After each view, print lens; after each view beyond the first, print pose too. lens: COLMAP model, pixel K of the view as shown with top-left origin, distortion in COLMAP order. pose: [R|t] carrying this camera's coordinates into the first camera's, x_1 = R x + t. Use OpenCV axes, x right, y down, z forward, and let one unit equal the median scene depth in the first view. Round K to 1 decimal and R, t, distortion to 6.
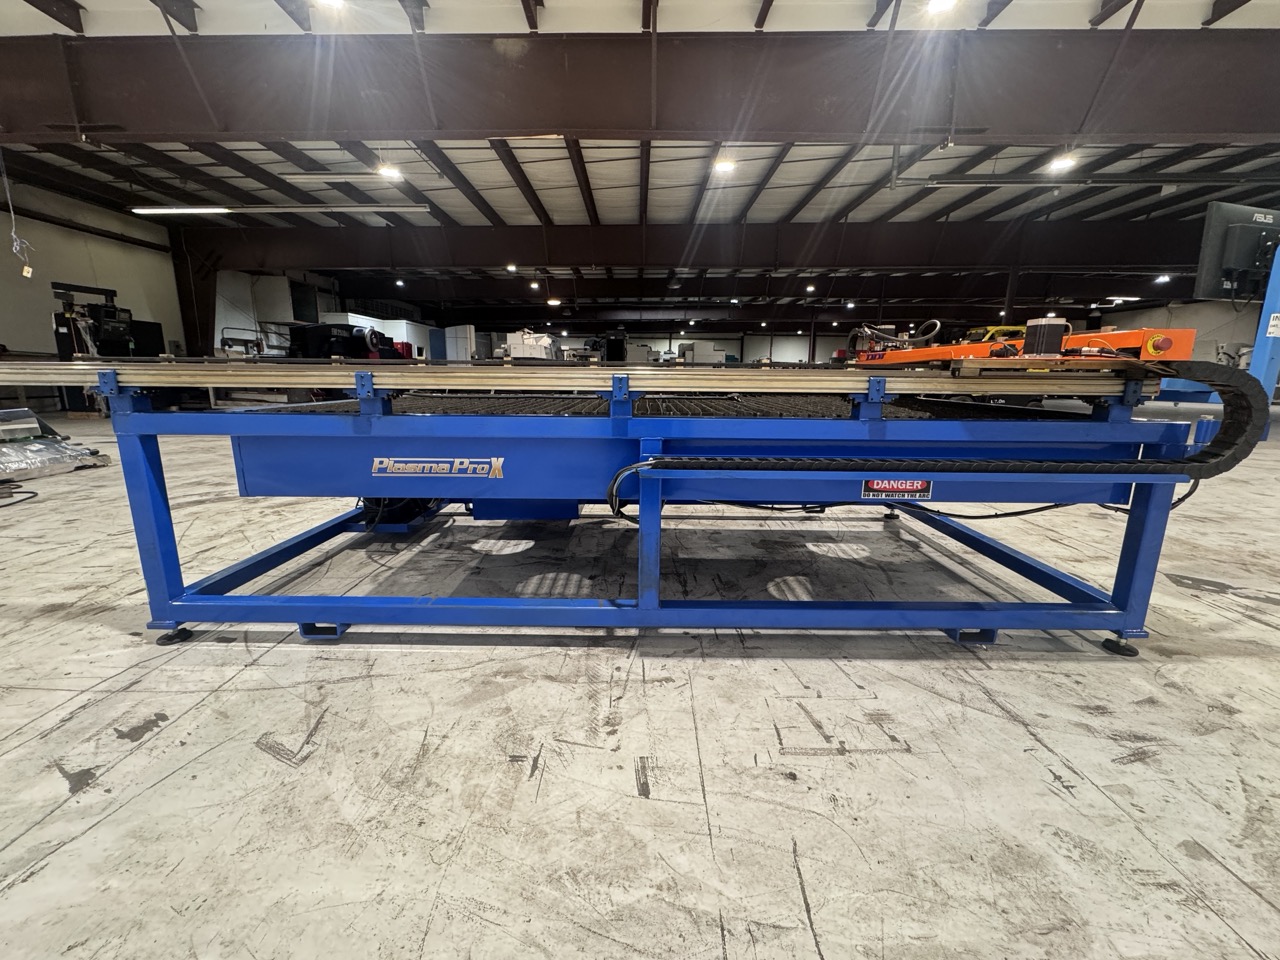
lens RADIAL K [[502.3, 0, 630.4], [0, 502.3, 477.5], [0, 0, 1]] dist [0.000180, 0.002588]
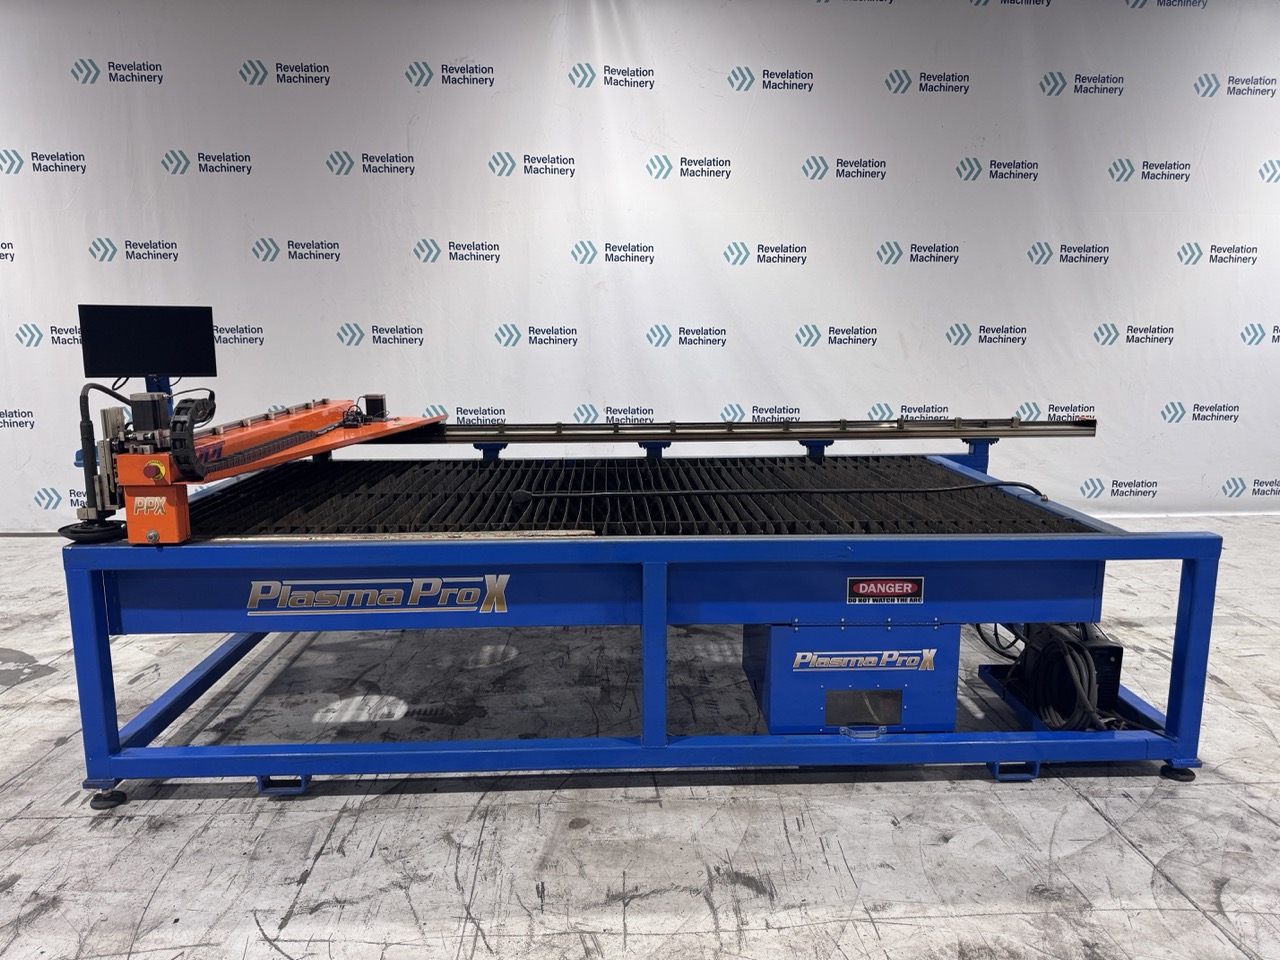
lens RADIAL K [[879.5, 0, 640.0], [0, 879.5, 480.0], [0, 0, 1]] dist [0.001626, -0.003177]
pose [[-0.997925, 0.004981, -0.064199, 0.134398], [-0.019273, 0.928197, 0.371589, -0.707902], [0.061440, 0.372055, -0.926175, 2.374583]]
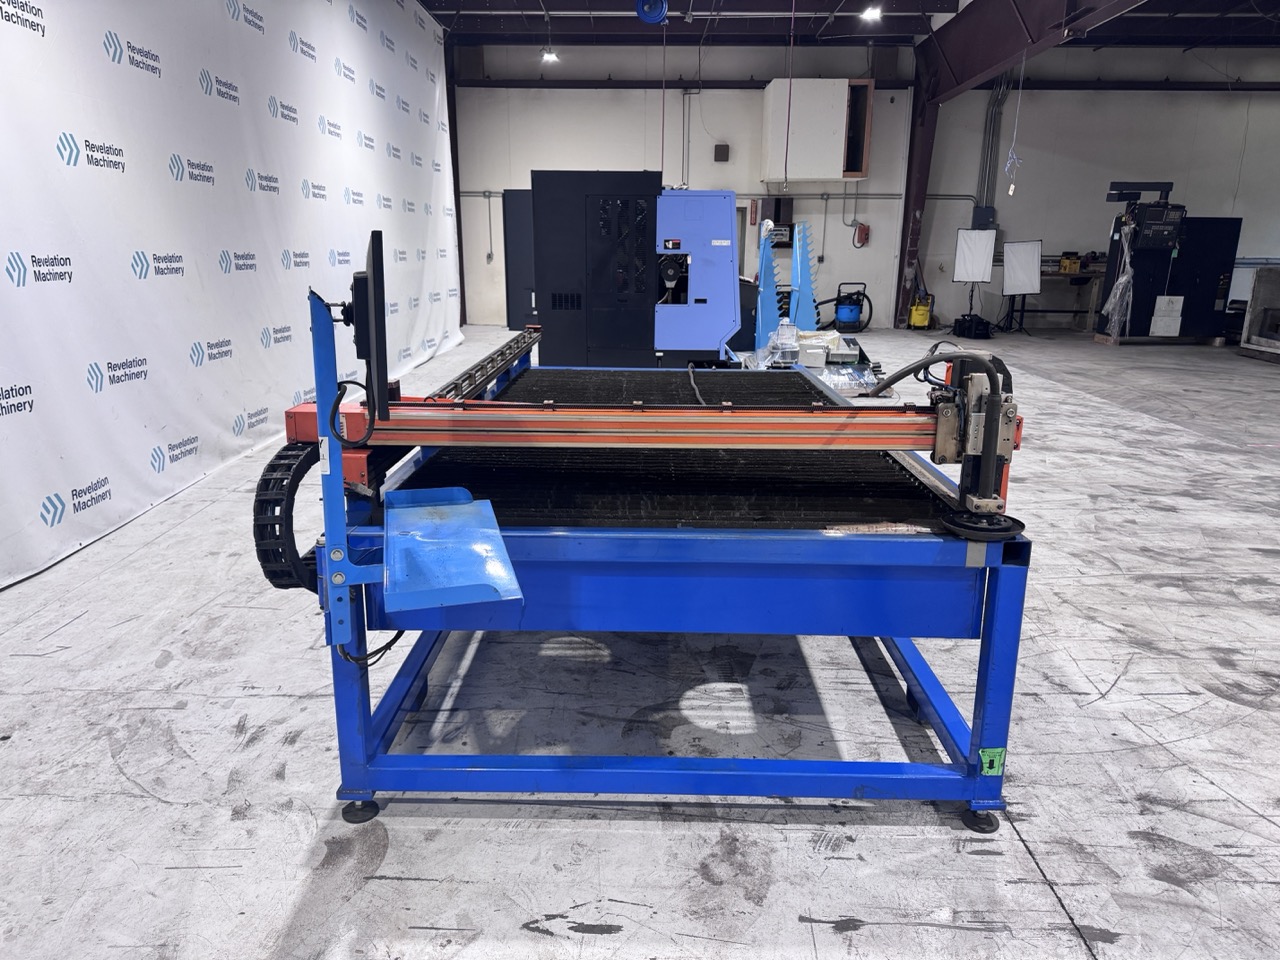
lens RADIAL K [[903.4, 0, 640.0], [0, 903.4, 480.0], [0, 0, 1]] dist [0.065294, -0.070414]
pose [[-0.007769, 0.241677, -0.970326, 1.645191], [-0.207681, 0.948807, 0.237980, -0.410667], [0.978166, 0.203367, 0.042821, 0.945752]]
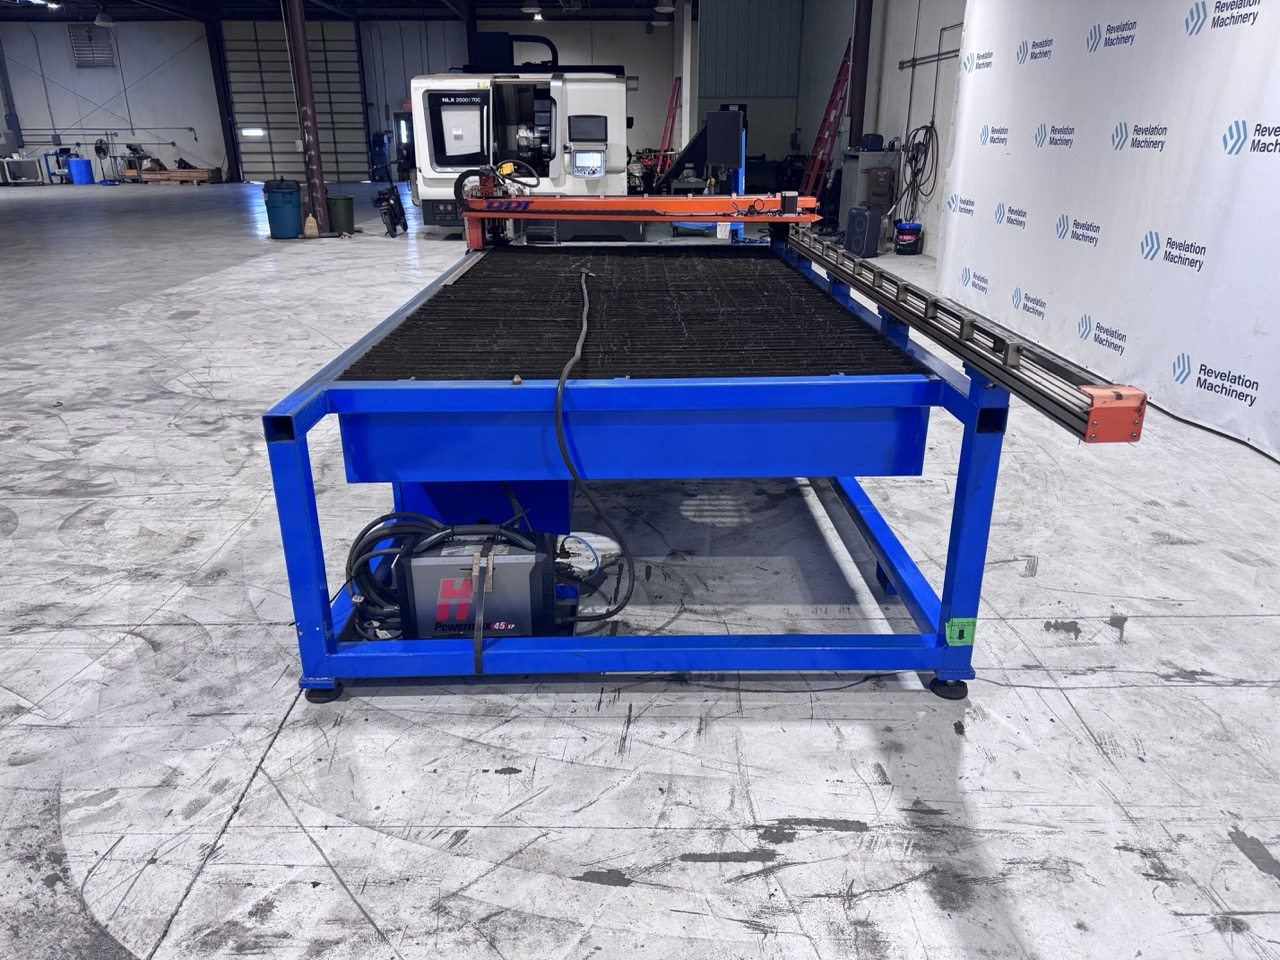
lens RADIAL K [[939.4, 0, 640.0], [0, 939.4, 480.0], [0, 0, 1]] dist [0.063393, -0.079718]
pose [[-0.036976, -0.350282, 0.935914, -1.600118], [0.204517, 0.914079, 0.350190, -0.418123], [-0.978164, 0.204359, 0.037839, 1.018880]]
